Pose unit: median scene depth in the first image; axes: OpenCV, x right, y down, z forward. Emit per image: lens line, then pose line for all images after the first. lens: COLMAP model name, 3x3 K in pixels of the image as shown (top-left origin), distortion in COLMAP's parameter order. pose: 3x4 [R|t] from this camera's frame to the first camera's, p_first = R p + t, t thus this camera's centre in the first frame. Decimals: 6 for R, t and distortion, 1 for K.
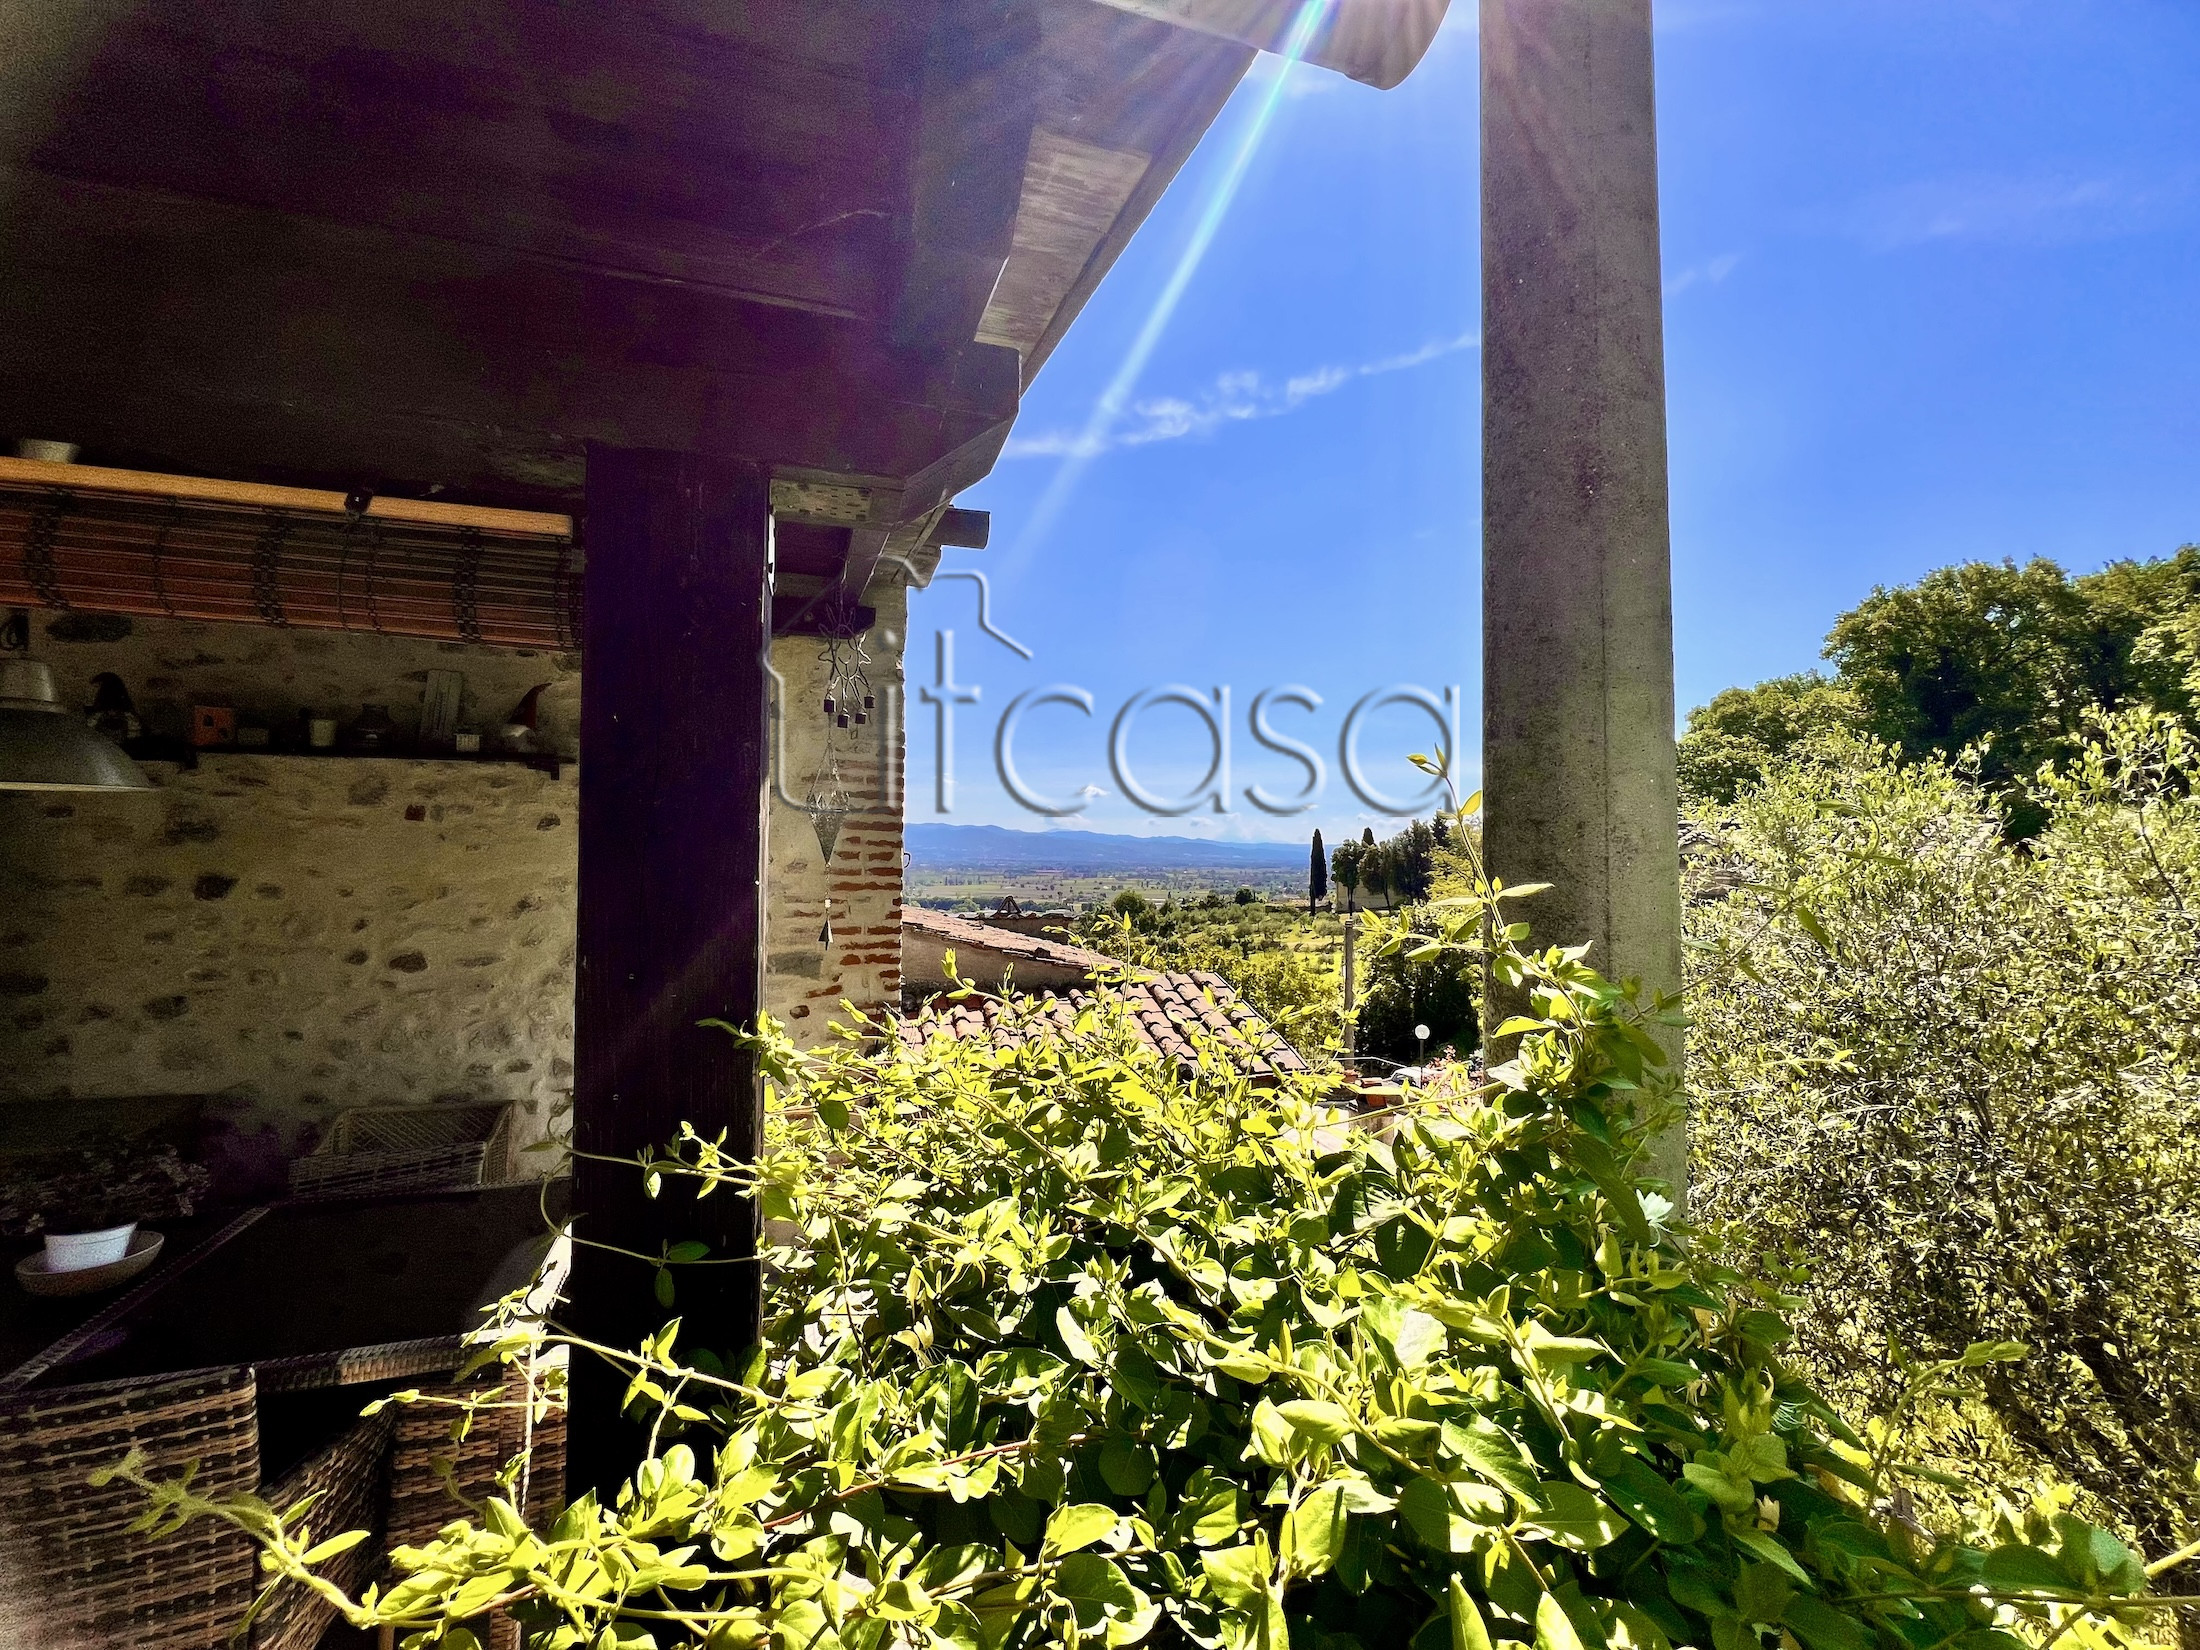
lens RADIAL K [[881.1, 0, 1097.0], [0, 881.1, 813.2], [0, 0, 1]] dist [-0.002994, -0.000442]
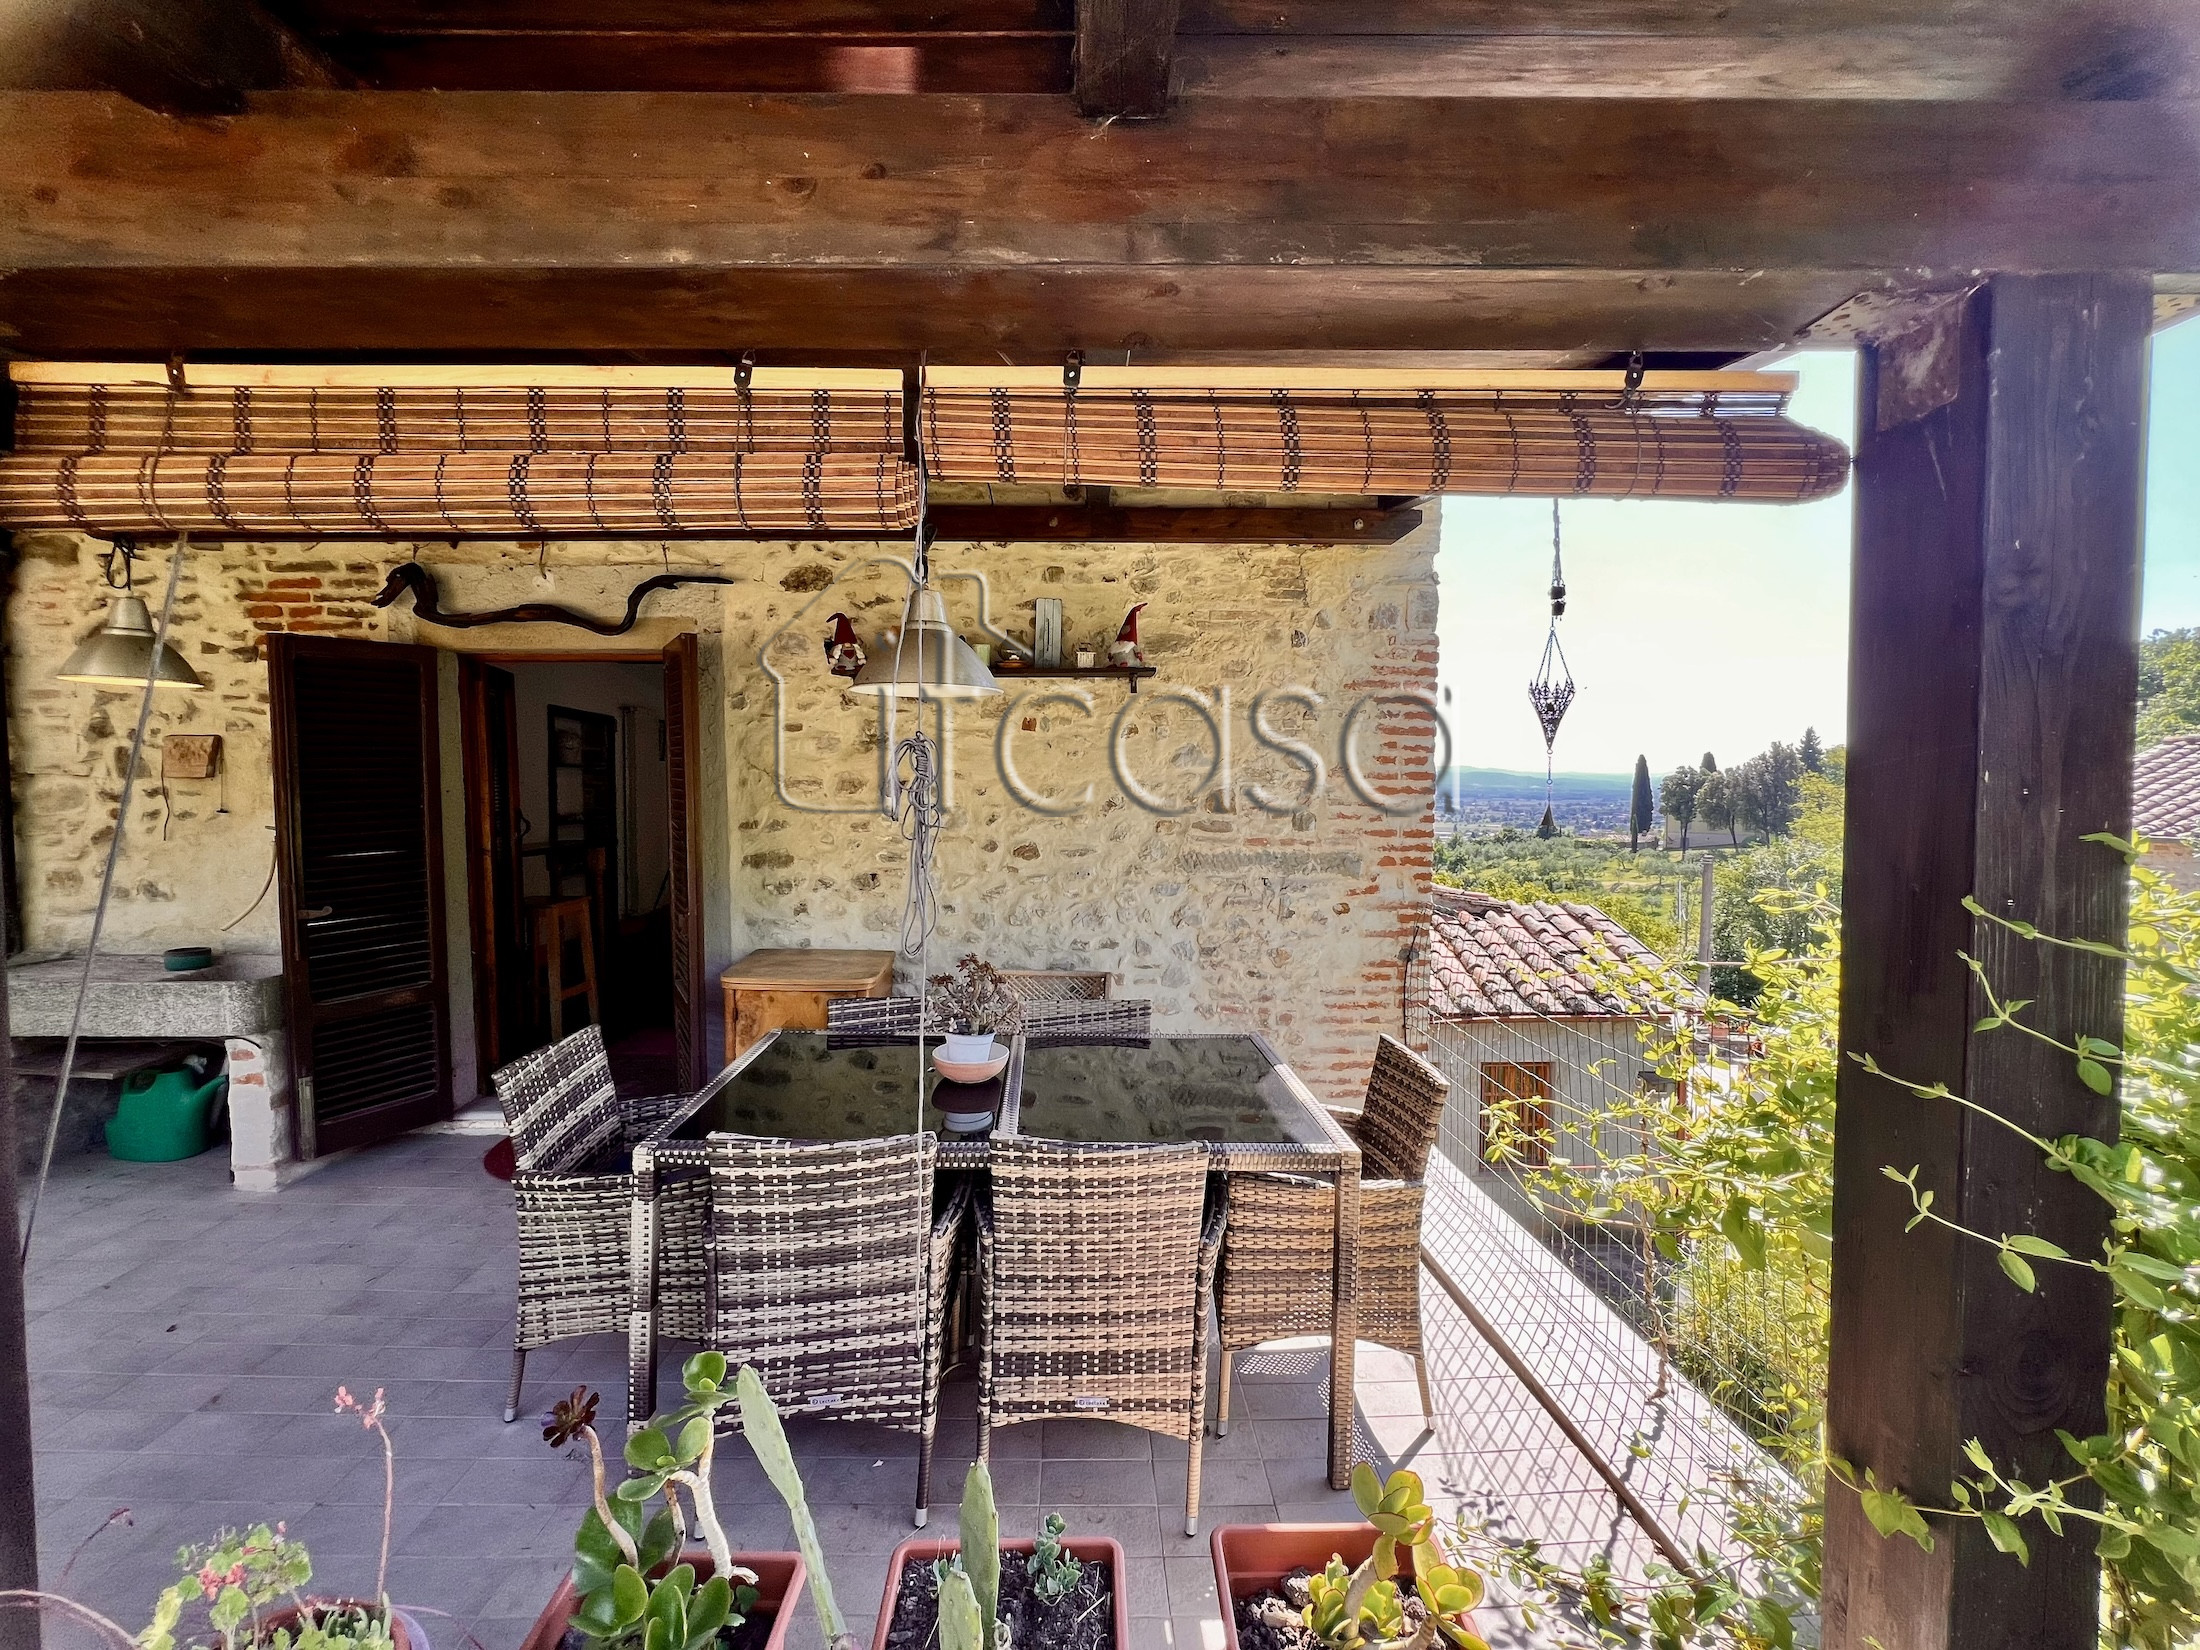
lens RADIAL K [[881.1, 0, 1100.3], [0, 881.1, 814.8], [0, 0, 1]] dist [-0.002994, -0.000442]
pose [[0.953519, 0.007897, -0.301230, -0.332729], [0.016473, 0.996796, 0.078277, 0.029321], [0.300882, -0.079601, 0.950333, -0.090578]]
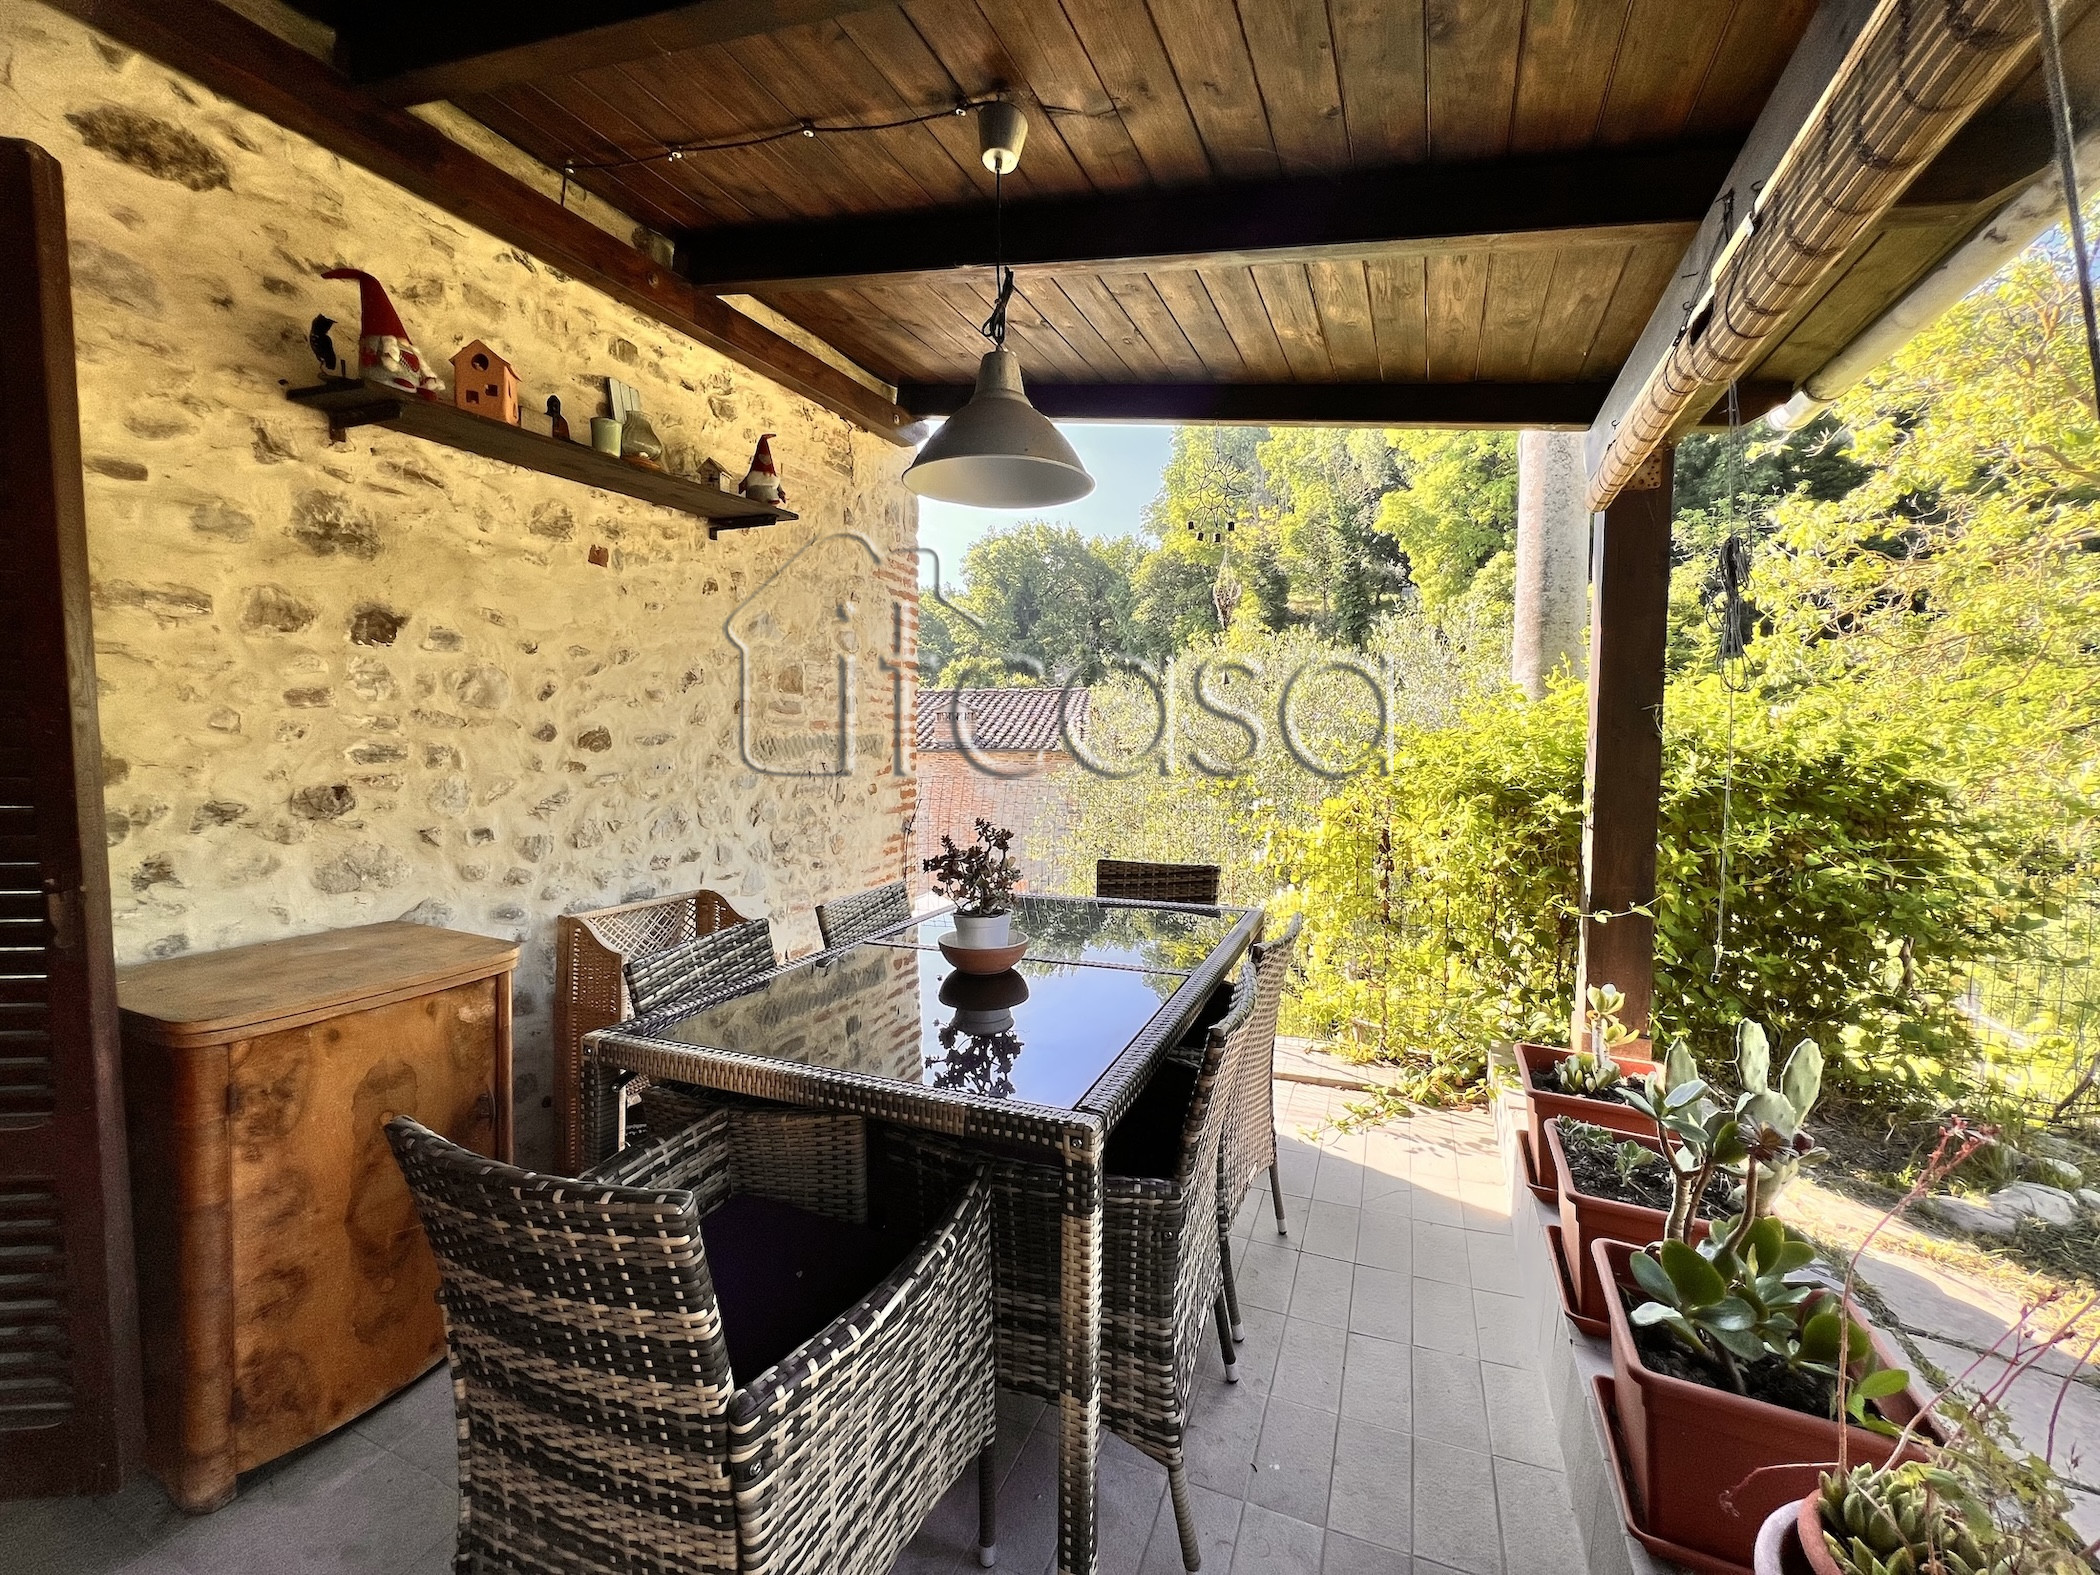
lens RADIAL K [[841.0, 0, 1050.3], [0, 841.0, 780.7], [0, 0, 1]] dist [-0.002994, -0.000442]
pose [[0.676247, -0.054916, 0.734625, -1.074598], [-0.028179, 0.994559, 0.100287, 0.116482], [-0.736136, -0.088520, 0.671020, 0.152379]]
